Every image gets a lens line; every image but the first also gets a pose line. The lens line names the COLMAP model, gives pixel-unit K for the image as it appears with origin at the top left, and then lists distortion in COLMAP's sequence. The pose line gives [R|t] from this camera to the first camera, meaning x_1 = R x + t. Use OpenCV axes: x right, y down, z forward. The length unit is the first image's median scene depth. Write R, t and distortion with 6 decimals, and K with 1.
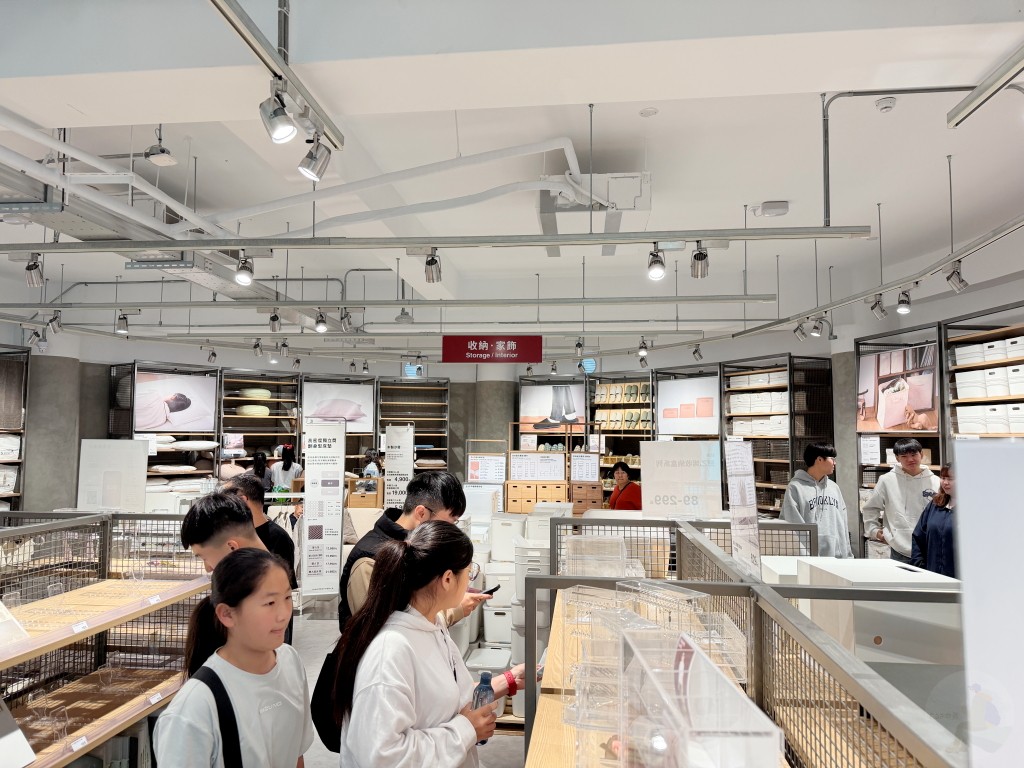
lens RADIAL K [[729.3, 0, 512.0], [0, 729.3, 384.0], [0, 0, 1]] dist [0.028480, -0.008024]
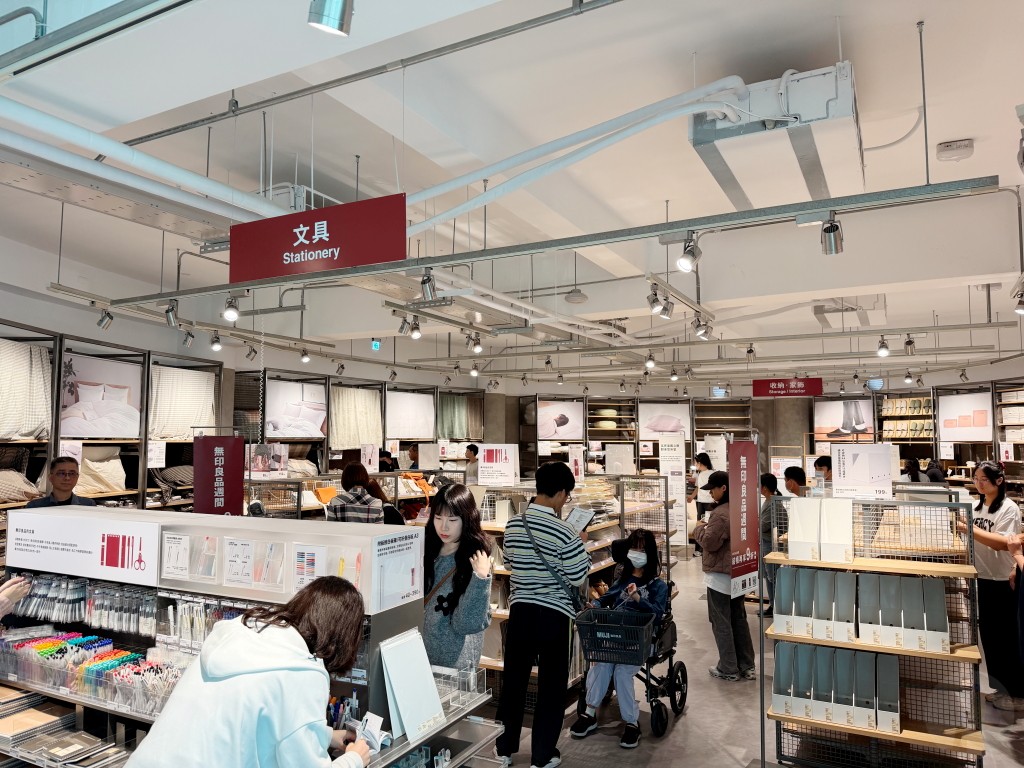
lens RADIAL K [[729.3, 0, 512.0], [0, 729.3, 384.0], [0, 0, 1]] dist [0.028480, -0.008024]
pose [[0.926091, -0.033339, -0.375825, 0.006412], [0.028021, 0.999415, -0.019610, -0.019176], [0.376259, 0.007630, 0.926483, -0.353636]]
